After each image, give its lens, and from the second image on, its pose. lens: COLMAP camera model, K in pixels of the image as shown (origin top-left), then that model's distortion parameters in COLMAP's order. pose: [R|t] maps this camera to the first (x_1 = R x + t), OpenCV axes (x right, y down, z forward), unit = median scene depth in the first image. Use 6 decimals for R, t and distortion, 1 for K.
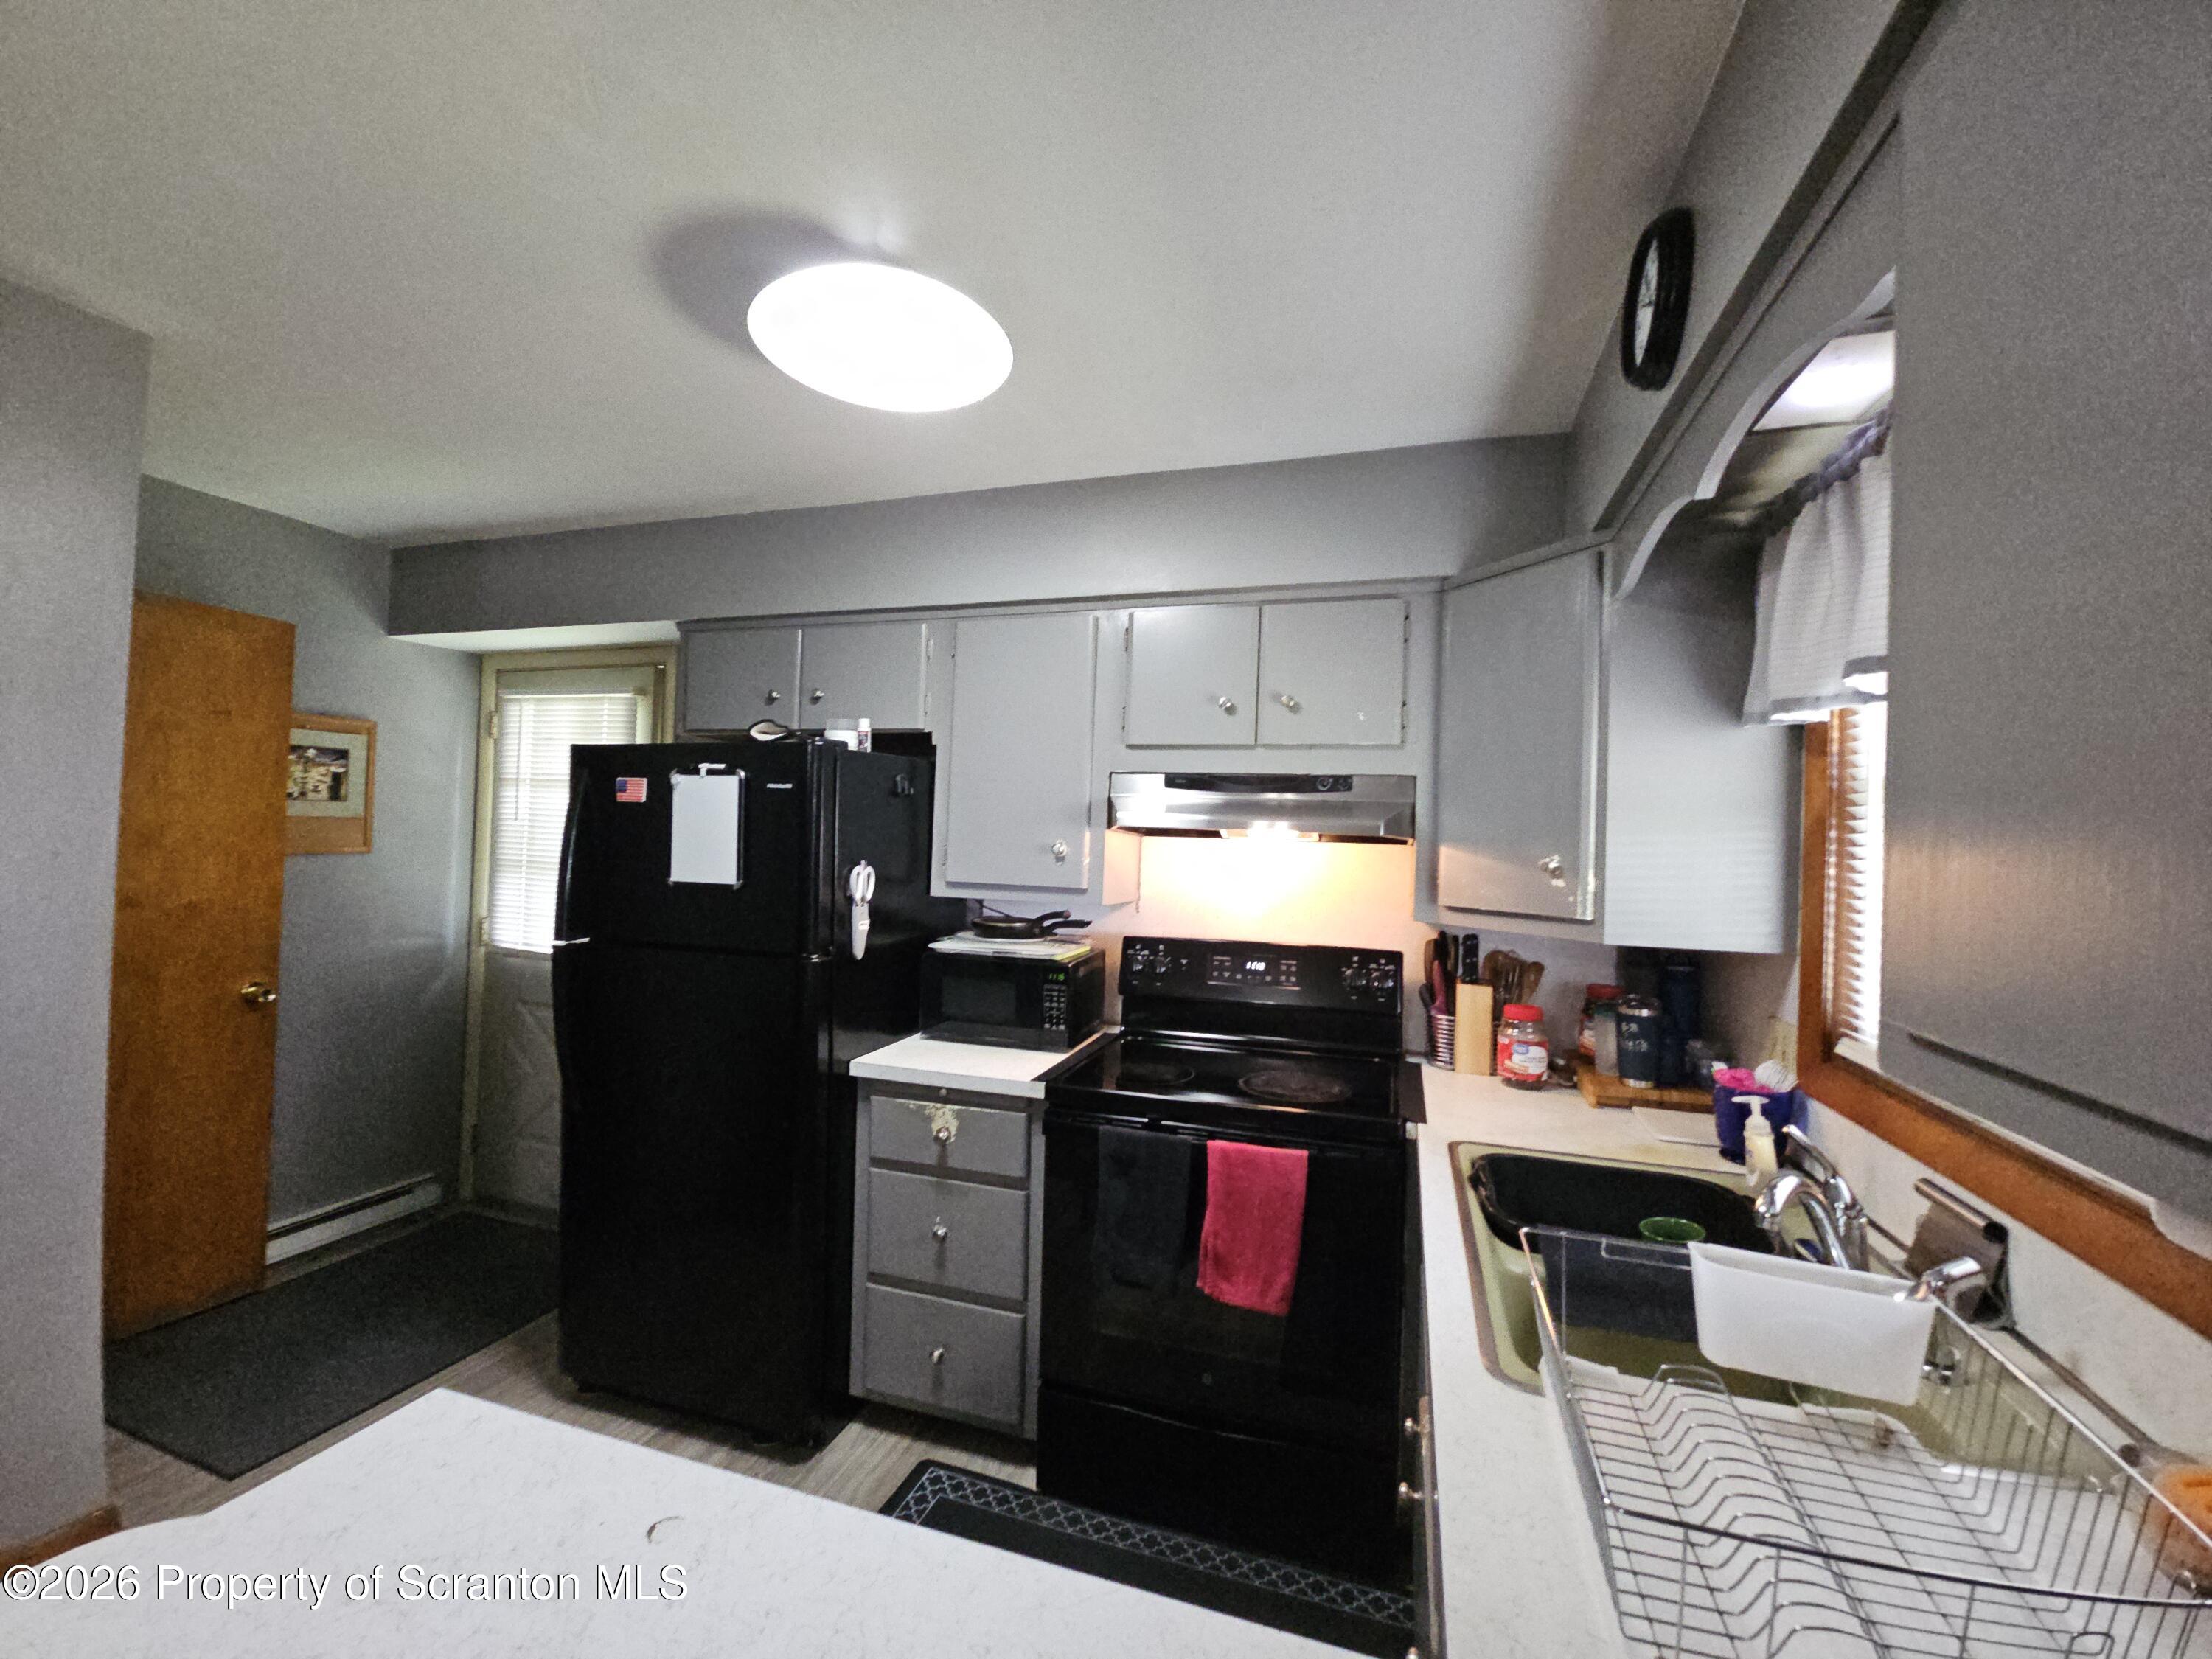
lens RADIAL K [[901.4, 0, 1115.8], [0, 901.4, 829.7], [0, 0, 1]] dist [-0.000432, -0.003883]
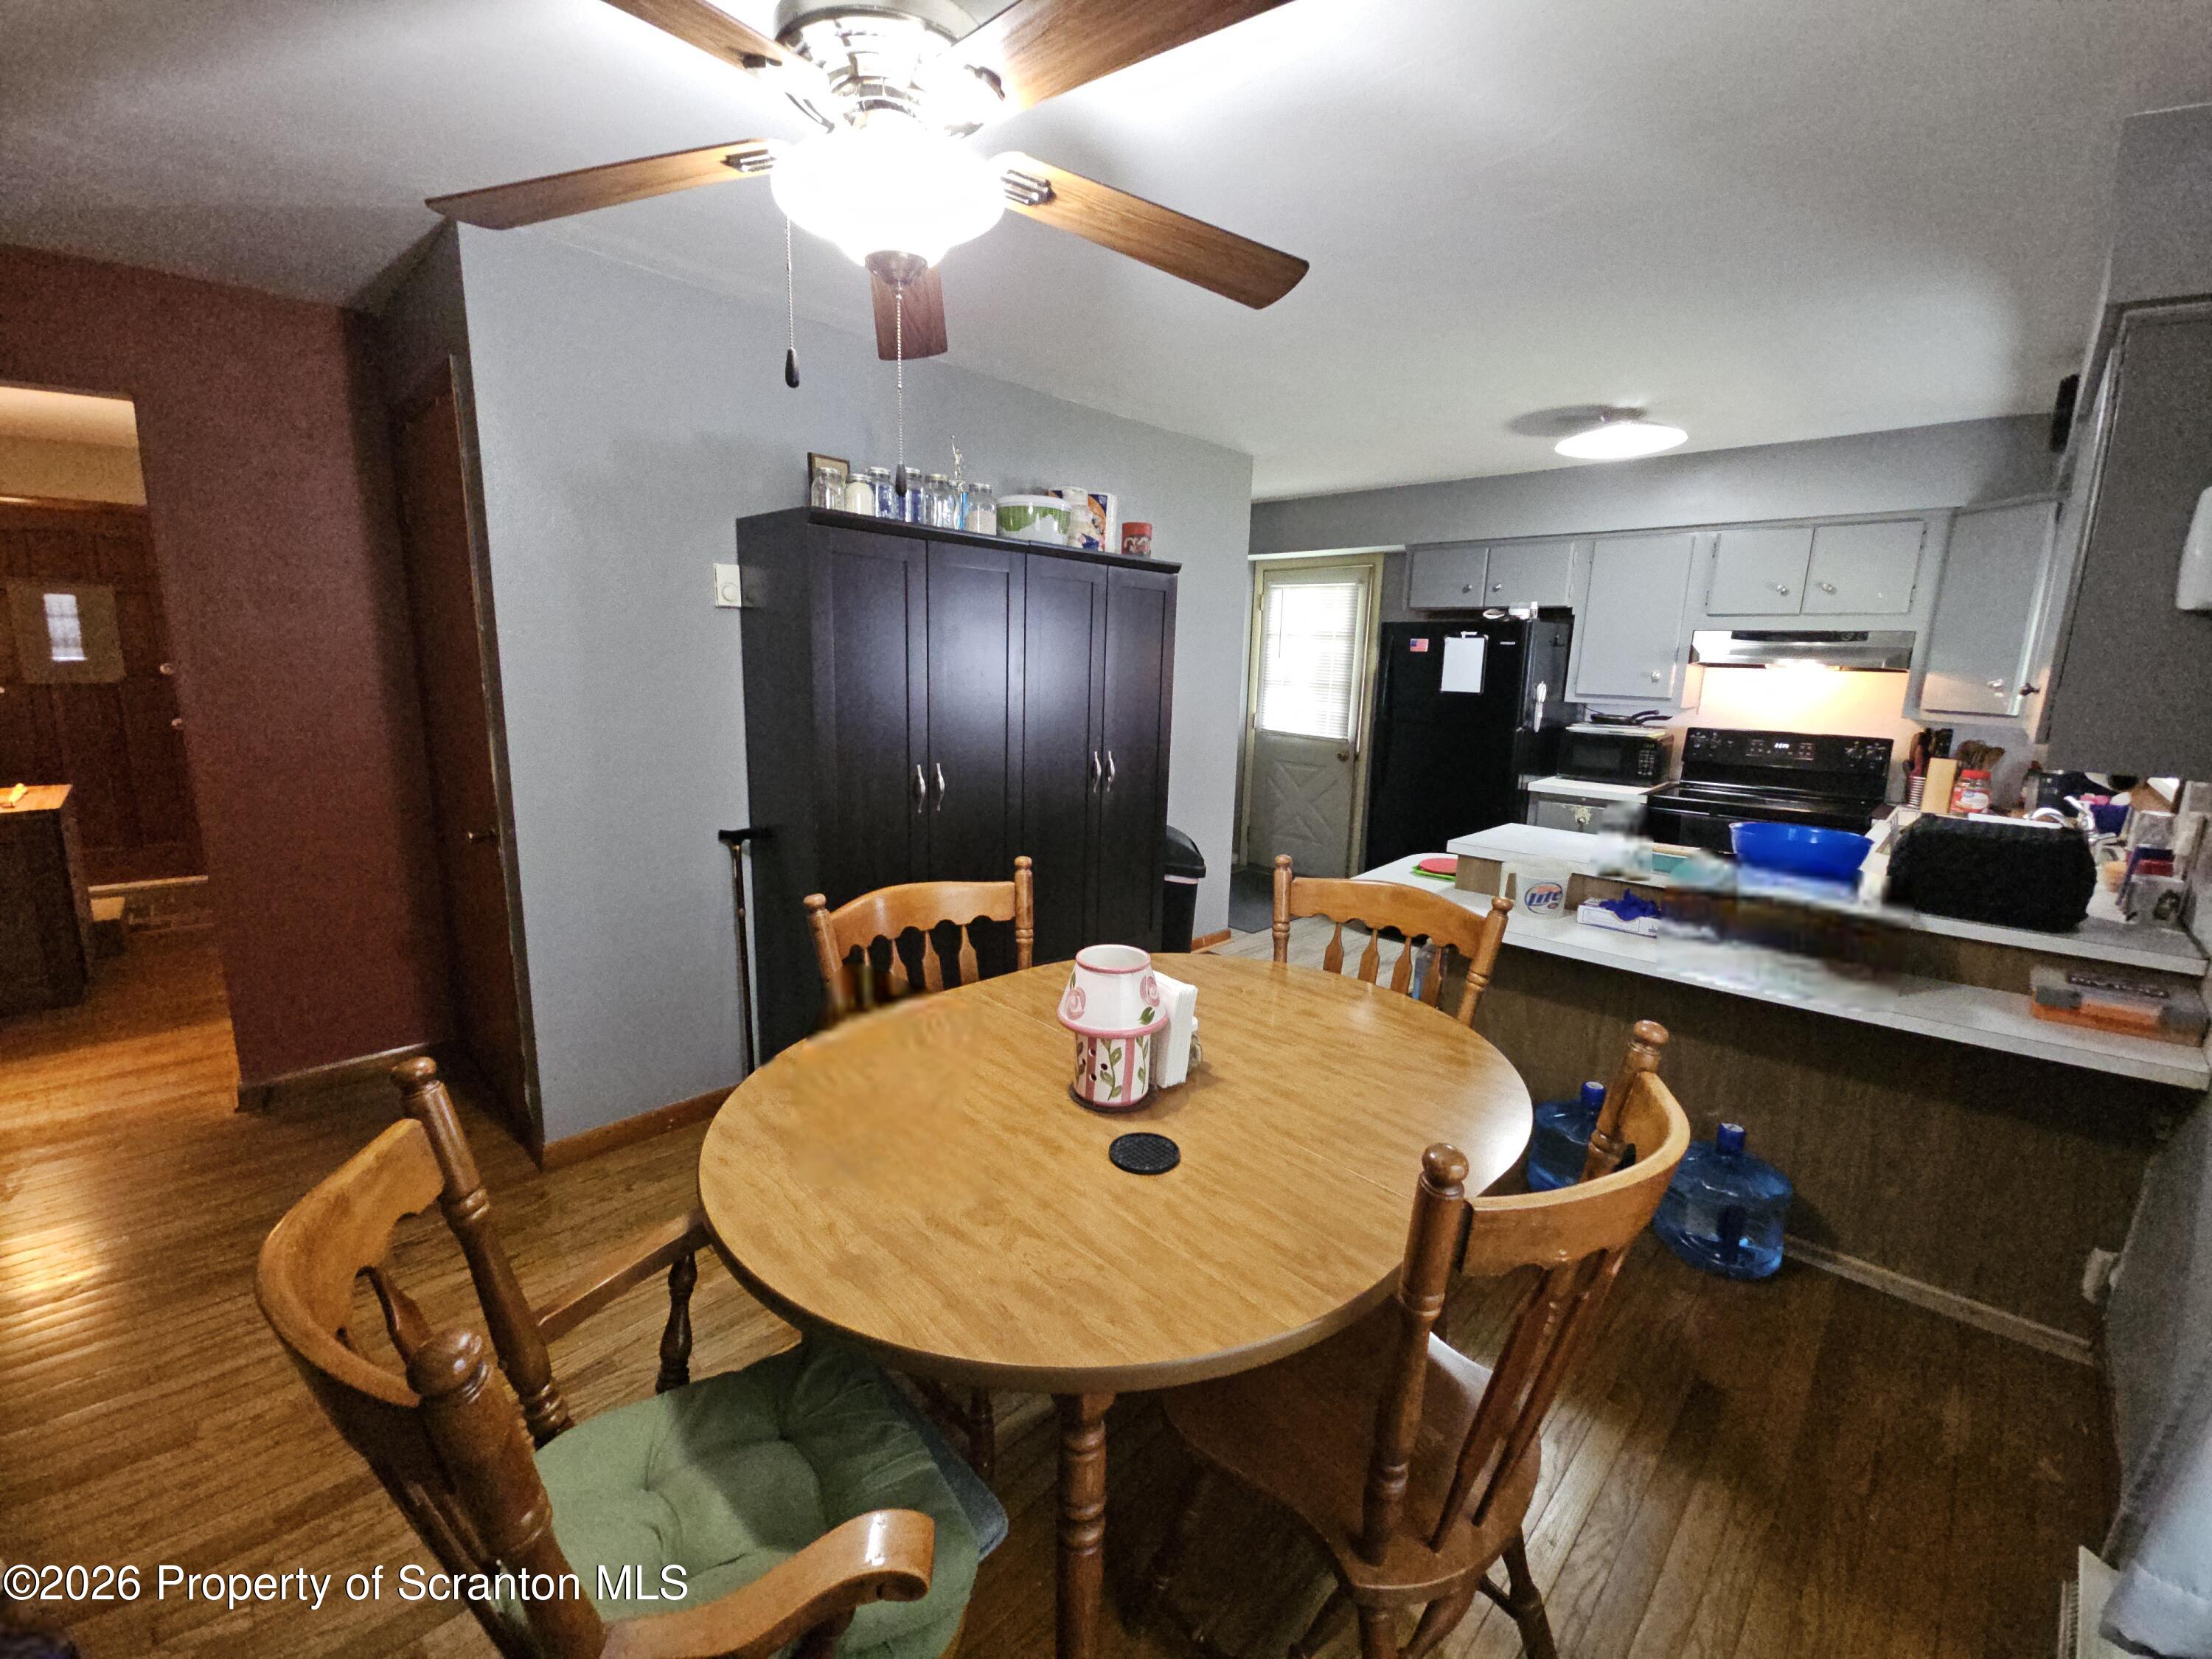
lens RADIAL K [[901.4, 0, 1096.2], [0, 901.4, 827.5], [0, 0, 1]] dist [-0.000432, -0.003883]
pose [[0.891859, 0.076288, -0.445833, -0.235204], [0.008174, 0.982795, 0.184521, -0.020433], [0.452239, -0.168211, 0.875891, -1.120308]]
